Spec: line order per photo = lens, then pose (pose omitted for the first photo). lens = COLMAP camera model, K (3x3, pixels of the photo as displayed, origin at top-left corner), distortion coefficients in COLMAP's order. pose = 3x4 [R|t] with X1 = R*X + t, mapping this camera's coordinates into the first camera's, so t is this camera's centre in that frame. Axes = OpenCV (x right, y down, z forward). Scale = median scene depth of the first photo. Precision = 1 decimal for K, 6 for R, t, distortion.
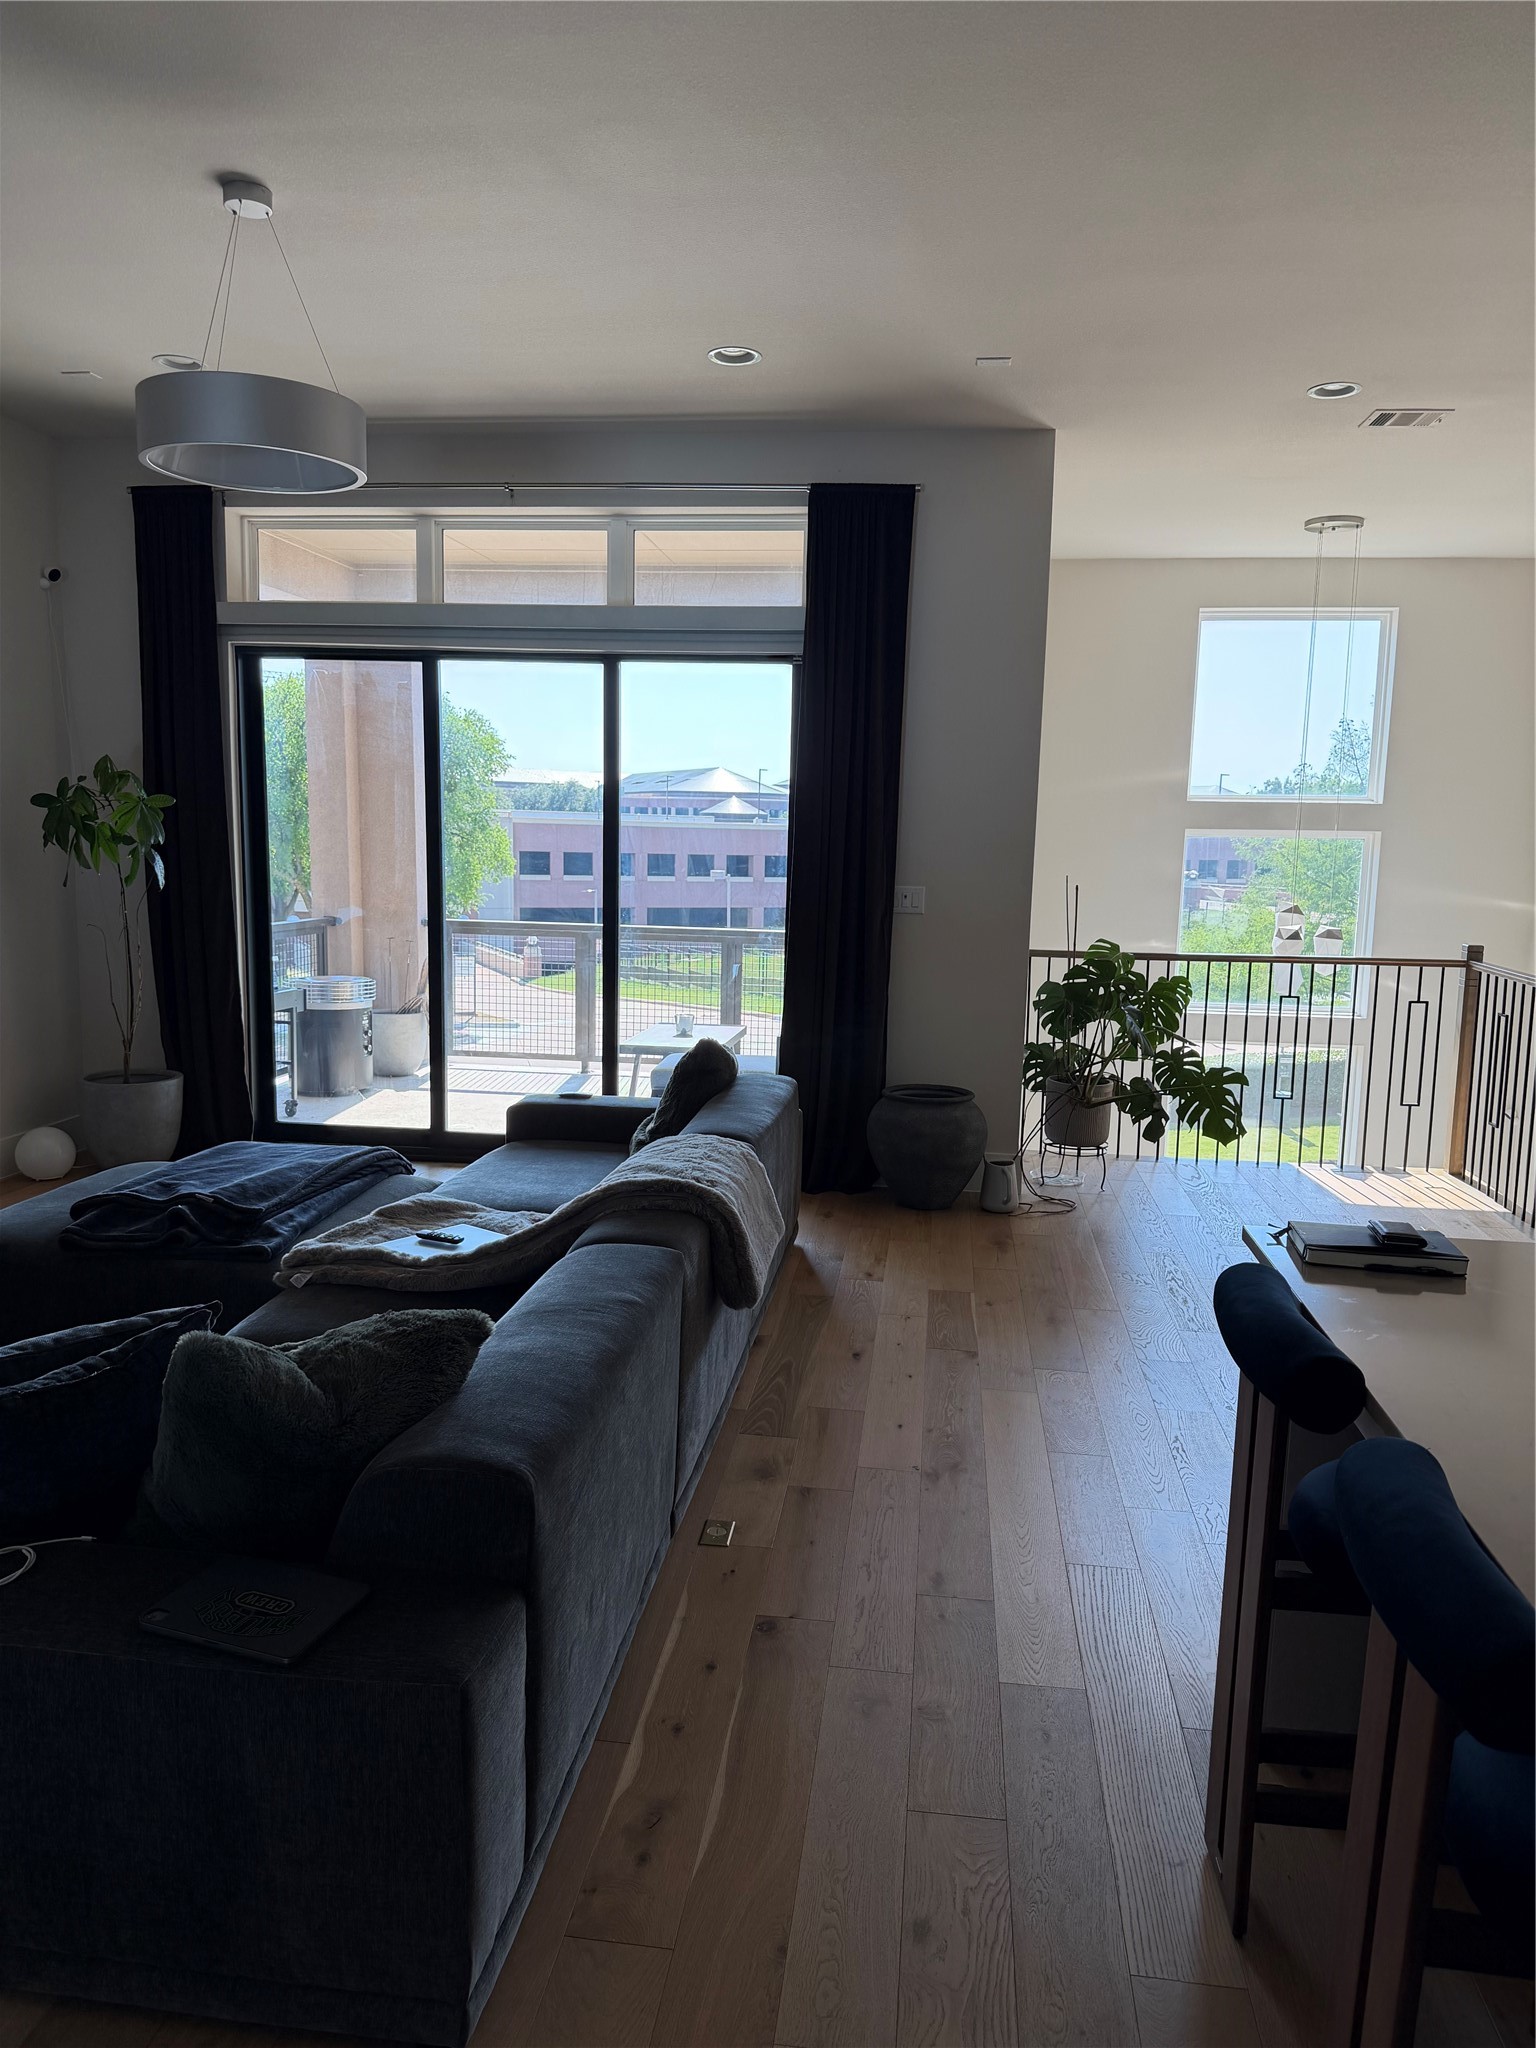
lens RADIAL K [[1447.5, 0, 758.5], [0, 1447.5, 1015.2], [0, 0, 1]] dist [0.049151, -0.054038]
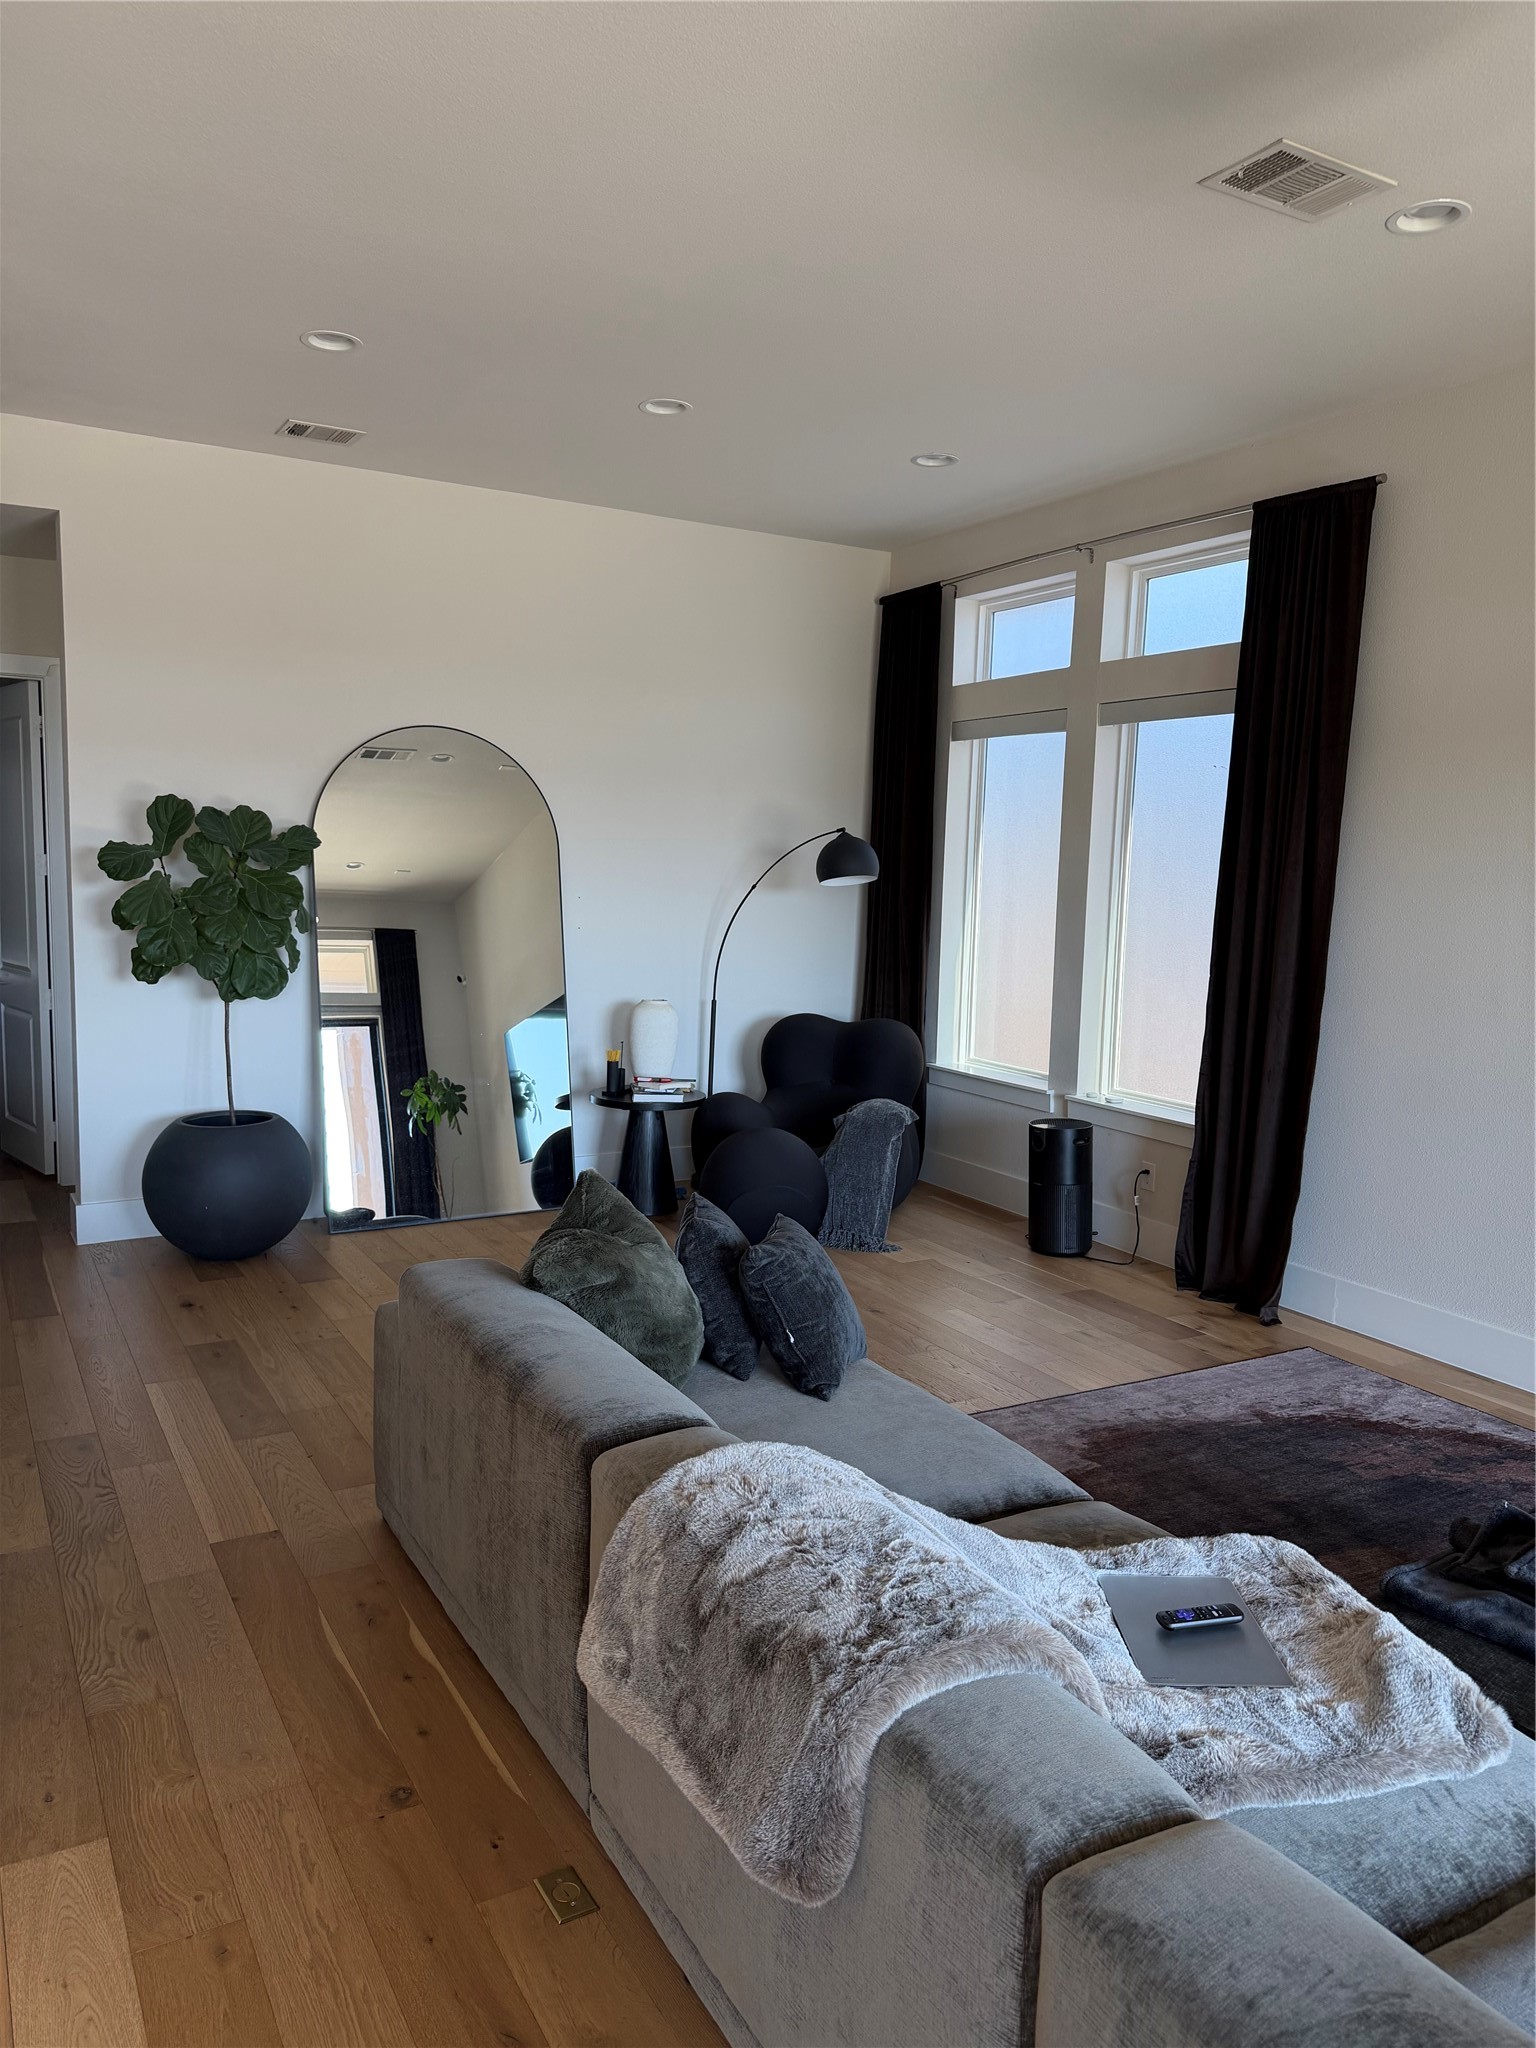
lens RADIAL K [[1447.5, 0, 780.3], [0, 1447.5, 1055.3], [0, 0, 1]] dist [0.049151, -0.054038]
pose [[-0.787356, 0.047945, -0.614631, 0.368371], [-0.117033, 0.967219, 0.225370, -0.249025], [0.605288, 0.249378, -0.755934, 1.809107]]
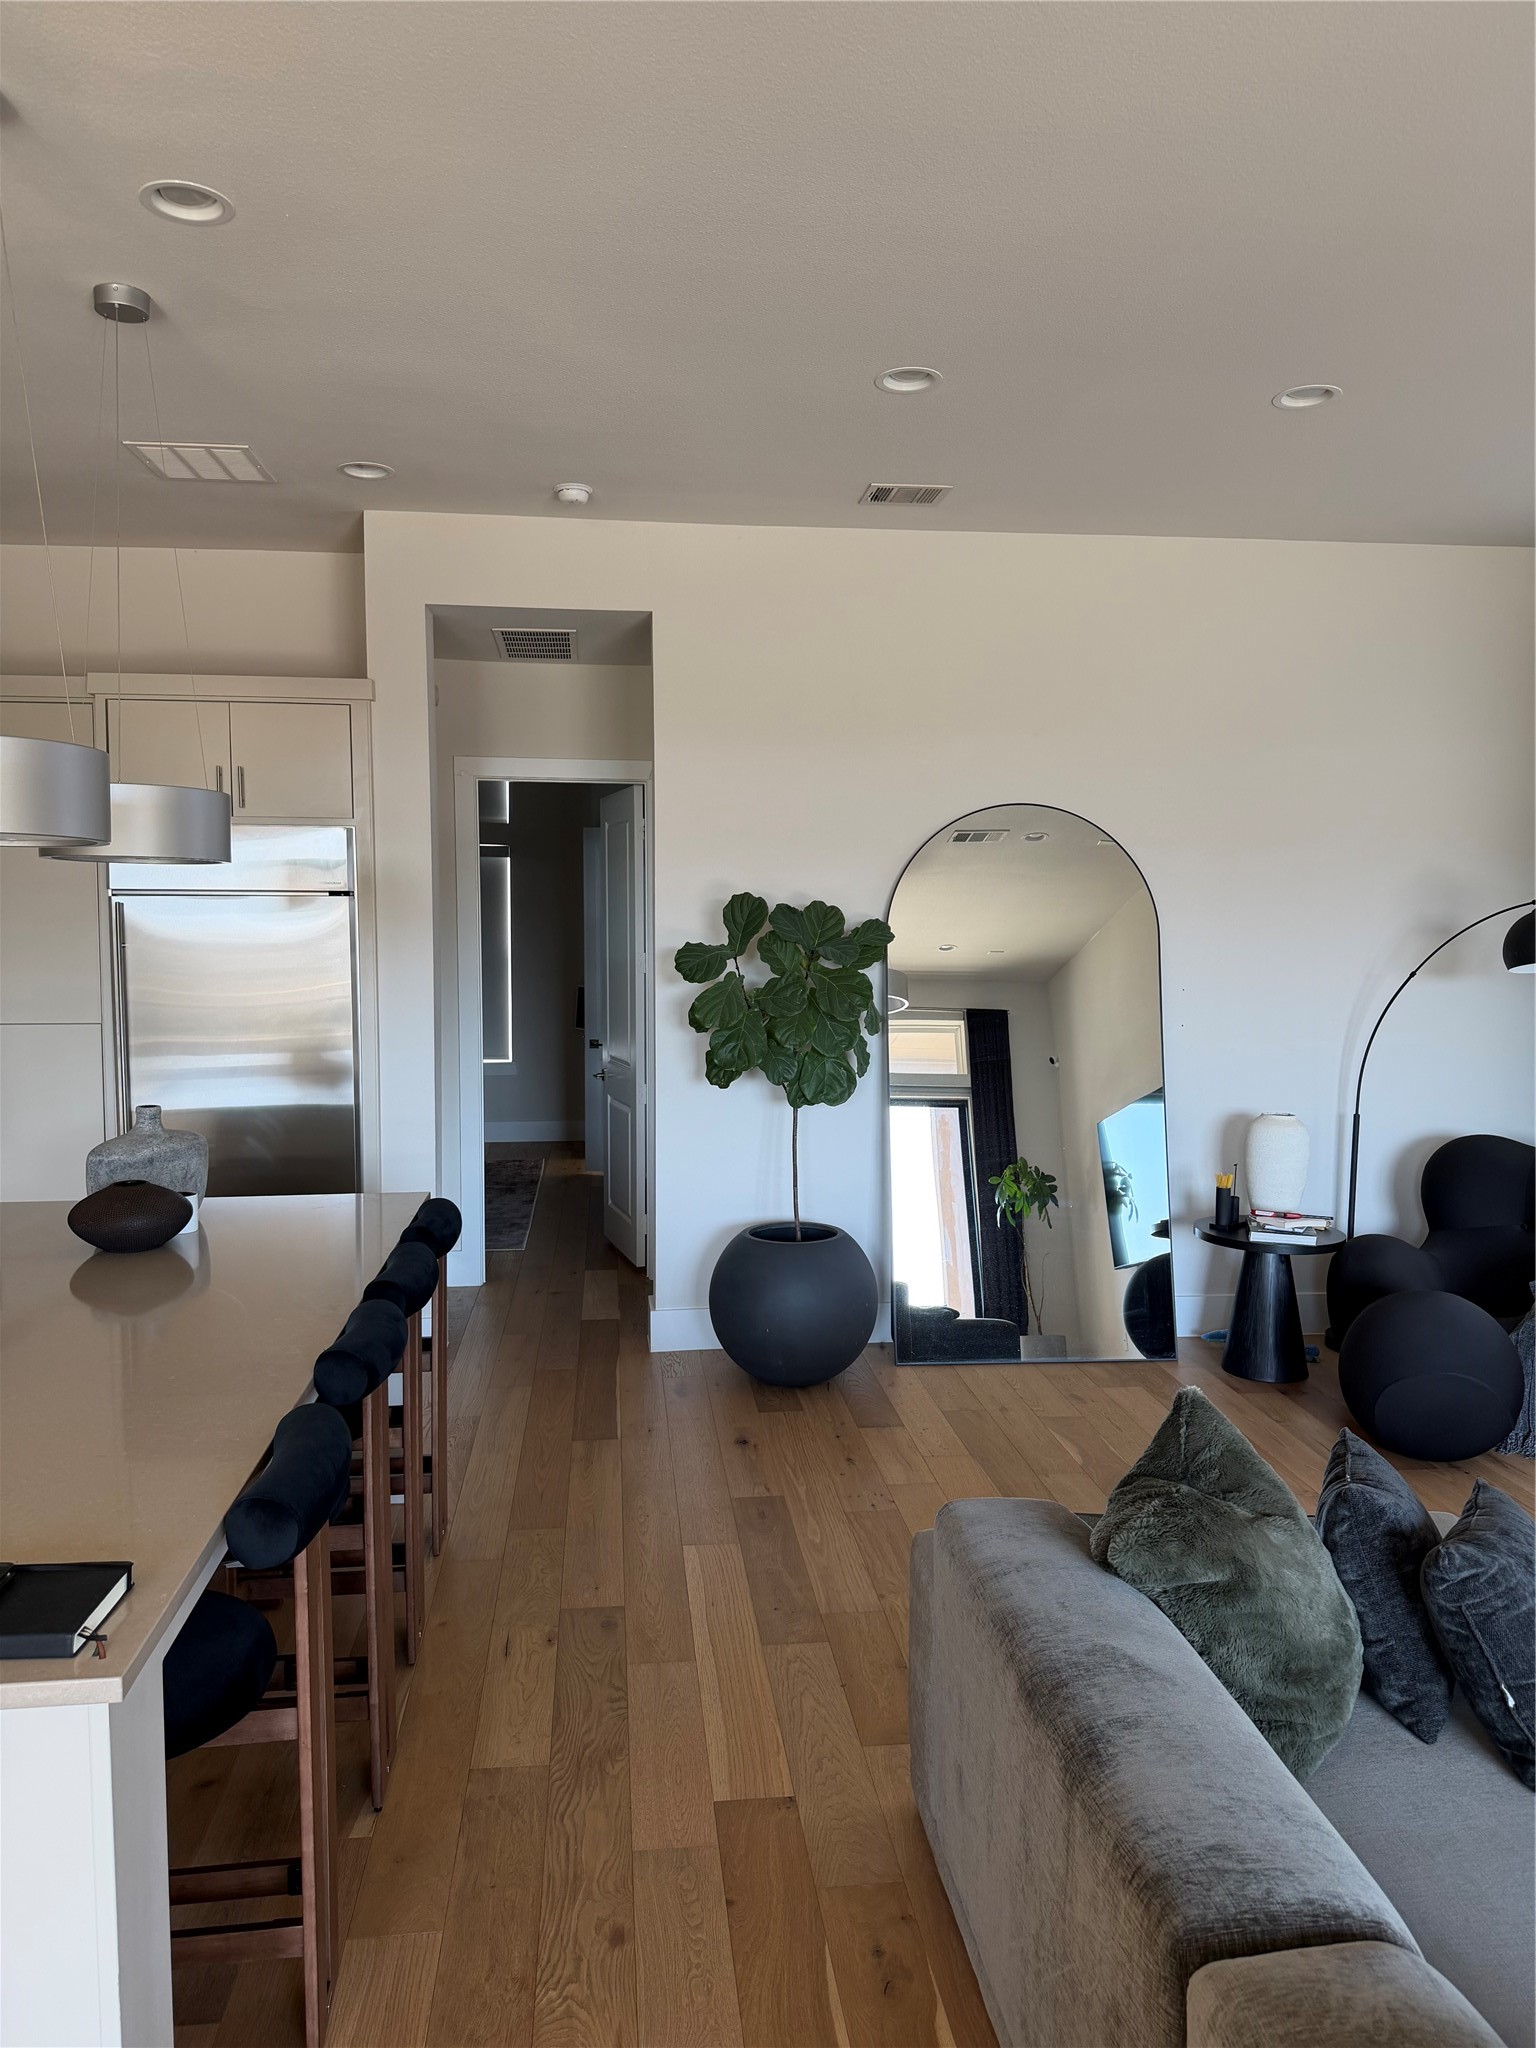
lens RADIAL K [[1447.5, 0, 764.1], [0, 1447.5, 1037.2], [0, 0, 1]] dist [0.049151, -0.054038]
pose [[-0.970497, 0.005193, -0.241057, 0.214010], [-0.044747, 0.978521, 0.201230, -0.243241], [0.236924, 0.206080, -0.949420, 1.547296]]
